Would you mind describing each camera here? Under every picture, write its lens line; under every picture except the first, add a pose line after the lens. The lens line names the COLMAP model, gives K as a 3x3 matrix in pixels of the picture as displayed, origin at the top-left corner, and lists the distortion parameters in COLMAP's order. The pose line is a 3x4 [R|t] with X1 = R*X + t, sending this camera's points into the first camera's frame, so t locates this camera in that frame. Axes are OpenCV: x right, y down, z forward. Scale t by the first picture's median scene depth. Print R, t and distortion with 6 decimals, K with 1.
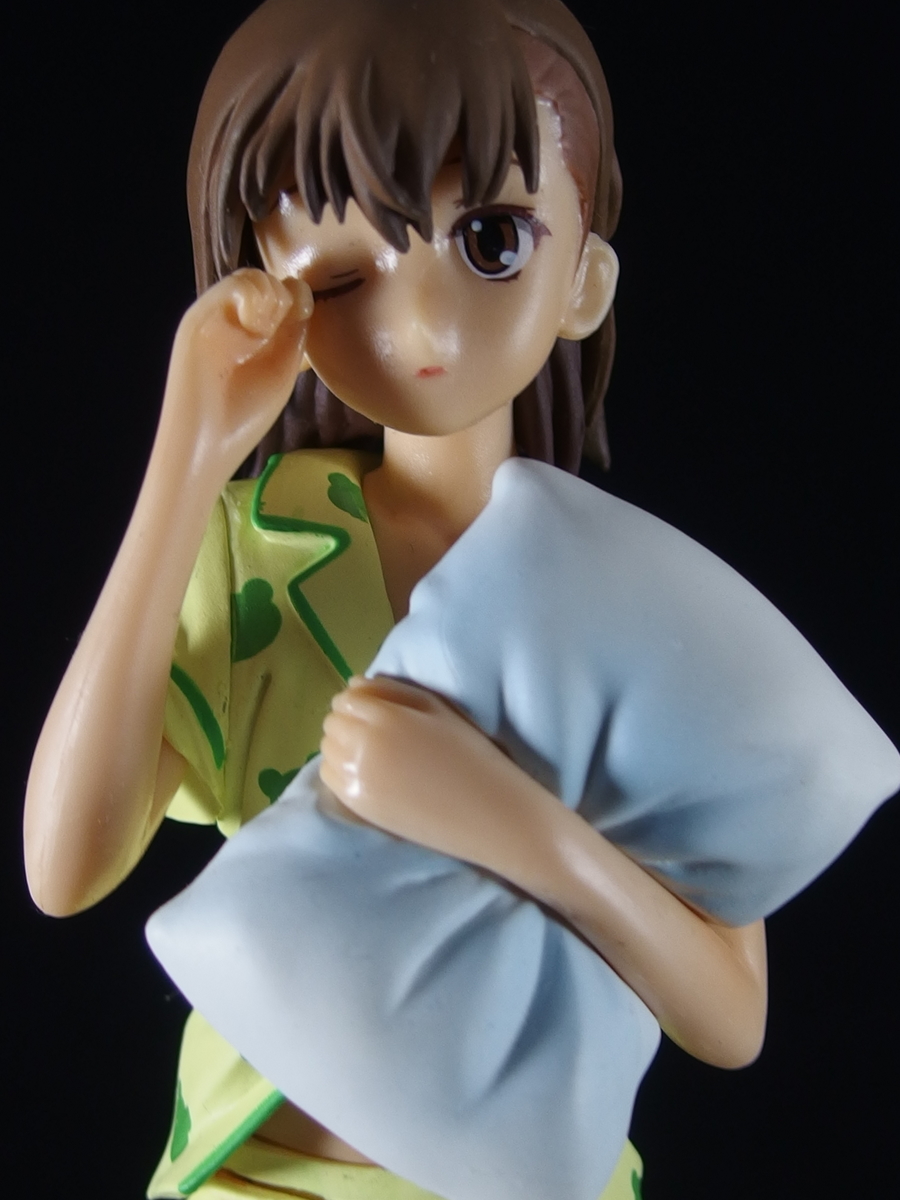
lens RADIAL K [[1996.8, 0, 450.6], [0, 1996.8, 607.6], [0, 0, 1]] dist [-0.084896, 0.000000]
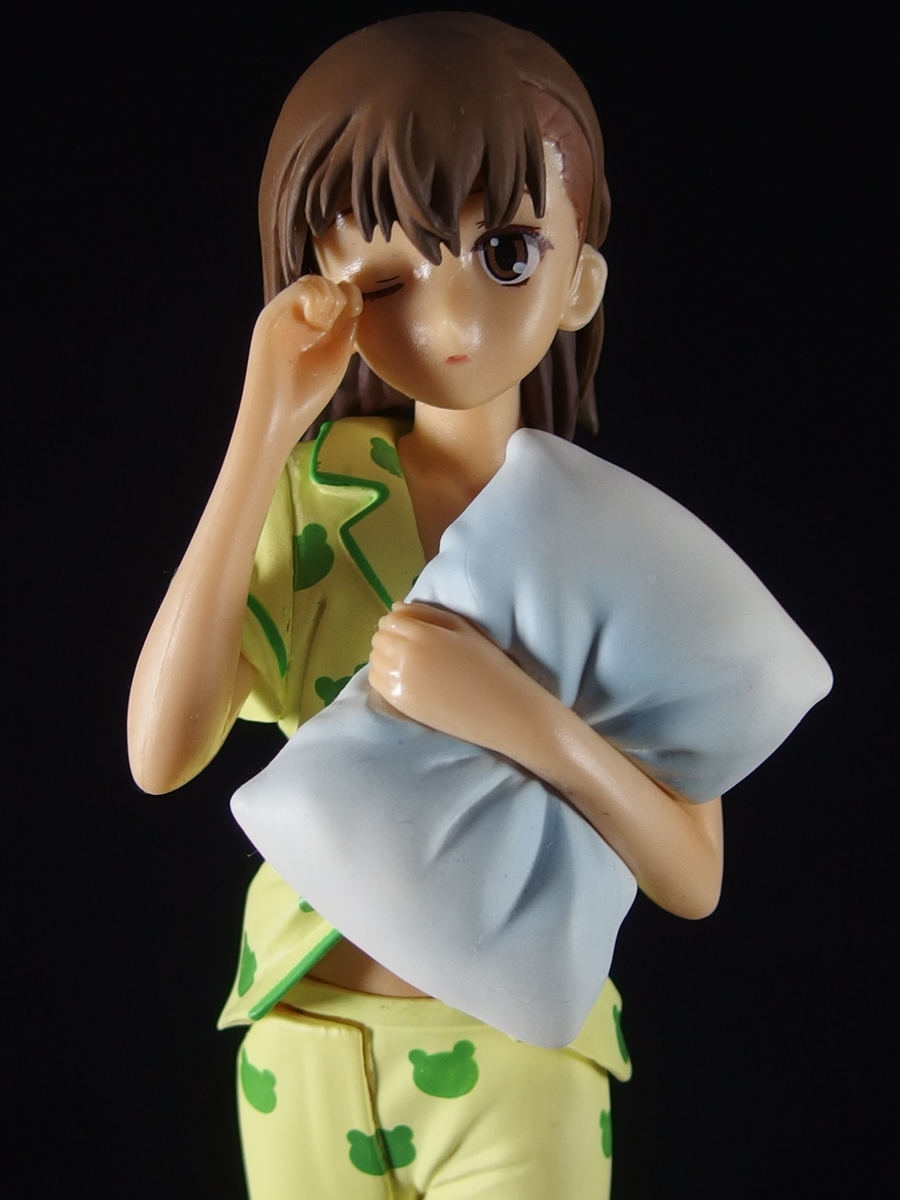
lens RADIAL K [[1996.8, 0, 450.1], [0, 1996.8, 606.5], [0, 0, 1]] dist [-0.084896, 0.000000]
pose [[0.999919, 0.003942, 0.012087, -0.028773], [-0.004328, 0.999476, 0.032074, -0.003294], [-0.011954, -0.032123, 0.999412, -0.253182]]
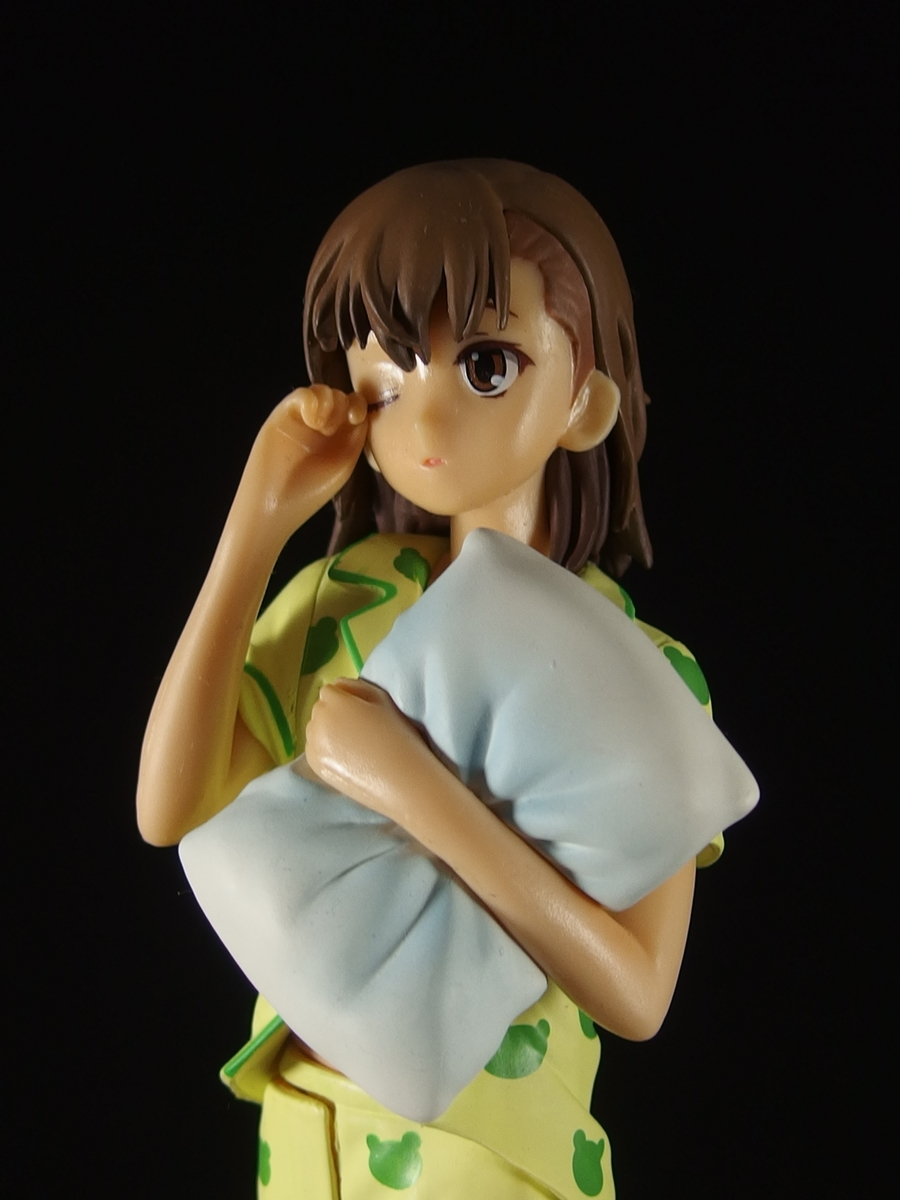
lens RADIAL K [[1996.8, 0, 451.9], [0, 1996.8, 602.2], [0, 0, 1]] dist [-0.084896, 0.000000]
pose [[0.912566, 0.057343, -0.404890, 0.550067], [-0.114670, 0.986278, -0.118768, 0.132653], [0.392523, 0.154812, 0.906619, -0.198337]]
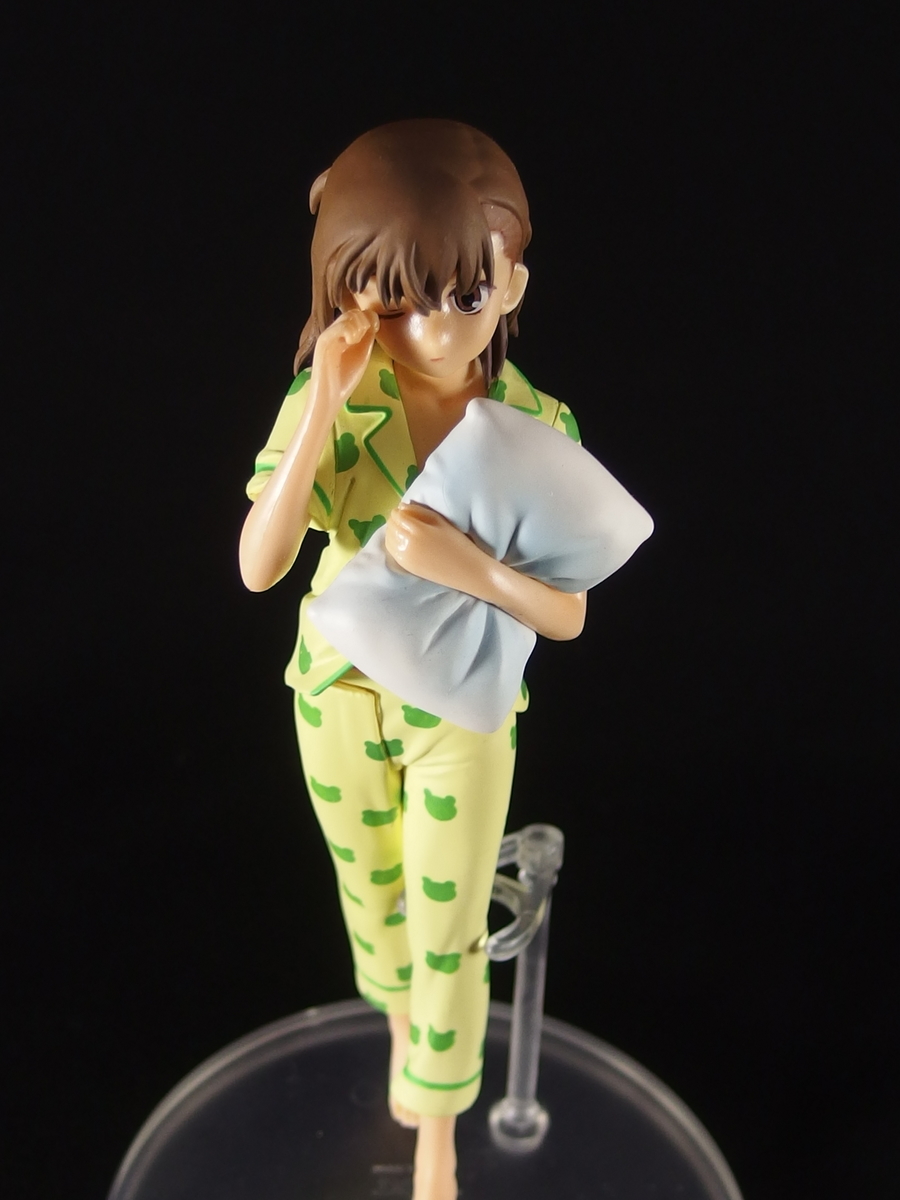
lens RADIAL K [[1996.8, 0, 450.4], [0, 1996.8, 599.9], [0, 0, 1]] dist [-0.084896, 0.000000]
pose [[0.997126, -0.016783, 0.073874, -0.152635], [-0.018437, 0.892068, 0.451524, -0.825157], [-0.073479, -0.451589, 0.889195, -0.944748]]
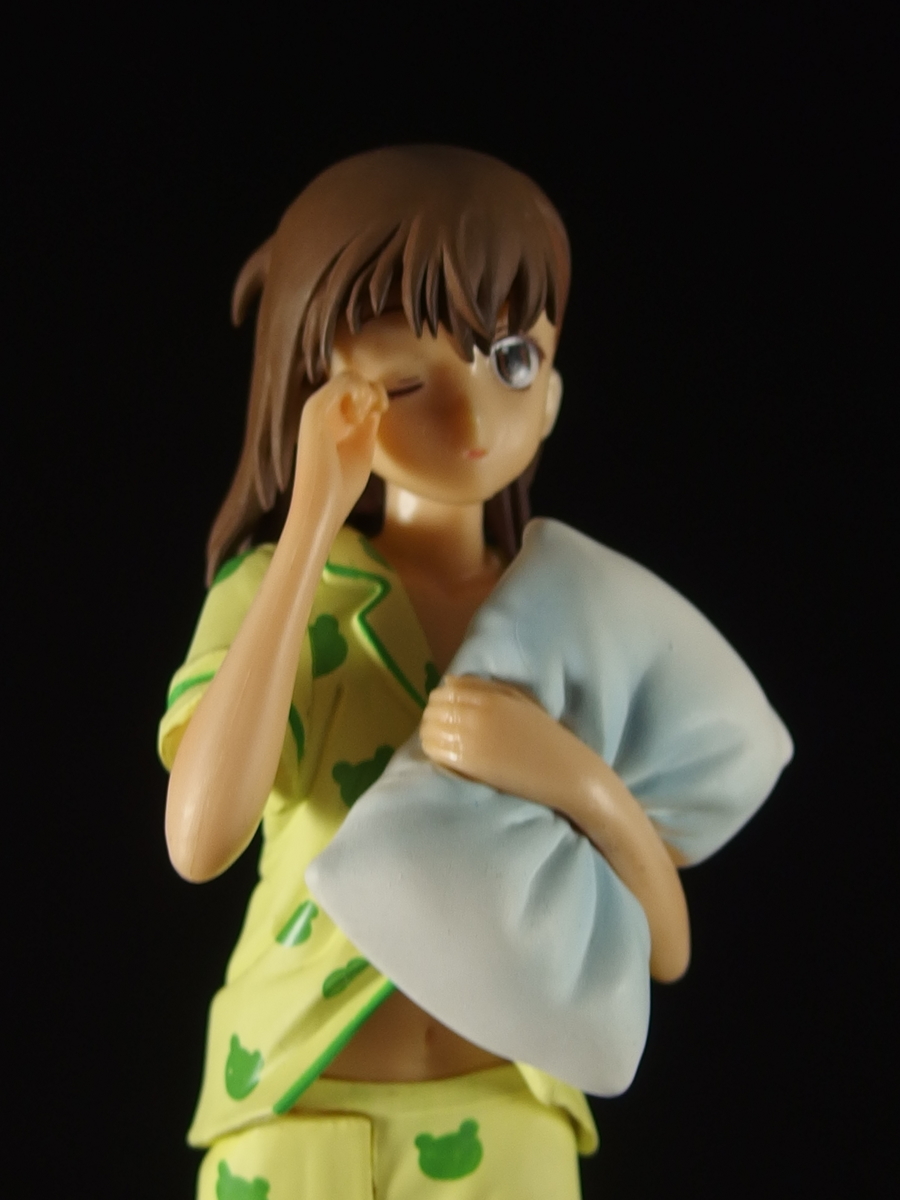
lens RADIAL K [[1996.8, 0, 441.9], [0, 1996.8, 595.7], [0, 0, 1]] dist [-0.084896, 0.000000]
pose [[0.927343, 0.009875, 0.374081, -0.532134], [0.035739, 0.992745, -0.114803, 0.129883], [-0.372501, 0.119831, 0.920263, -0.216043]]
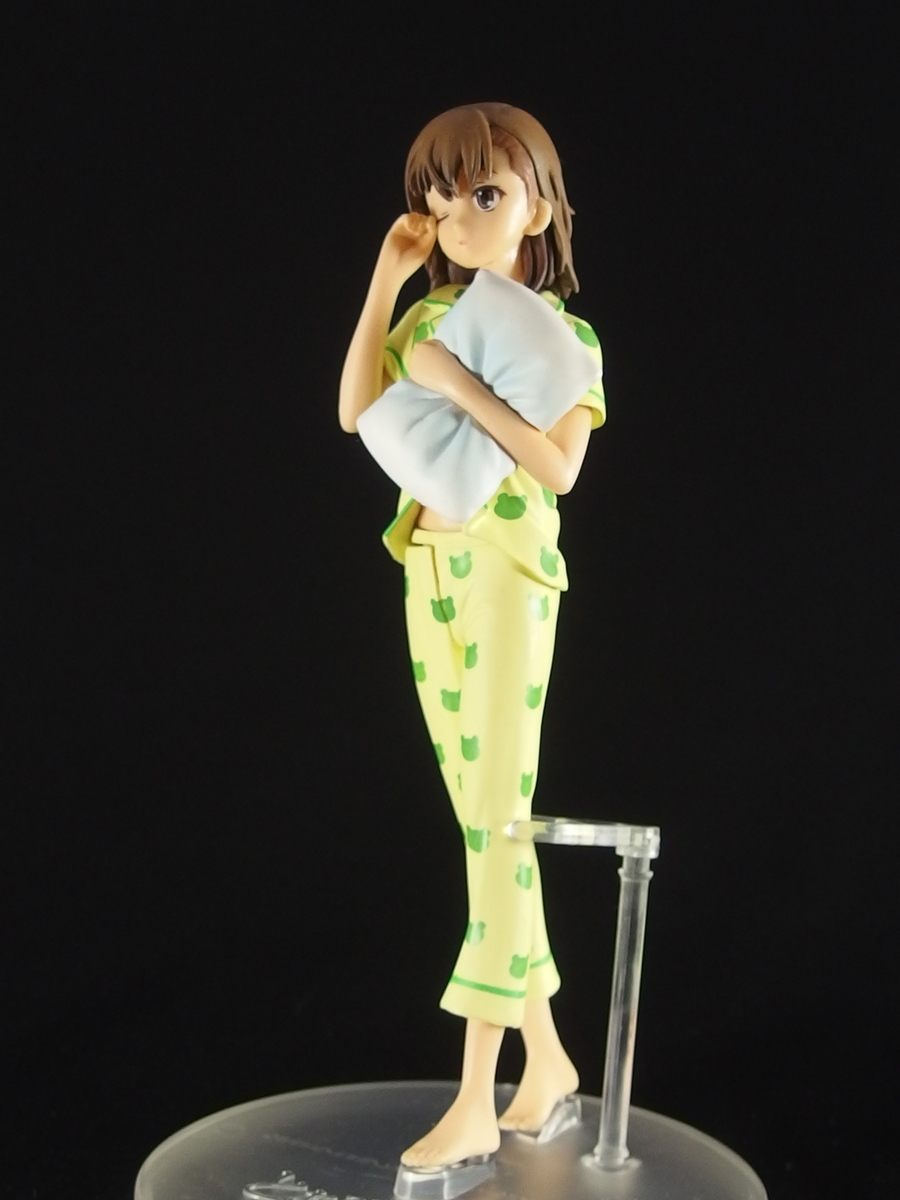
lens RADIAL K [[1996.8, 0, 447.5], [0, 1996.8, 598.7], [0, 0, 1]] dist [-0.084896, 0.000000]
pose [[0.848136, 0.036119, -0.528547, 1.543231], [-0.088250, 0.993366, -0.073728, 0.623371], [0.522377, 0.109175, 0.845697, -1.443357]]
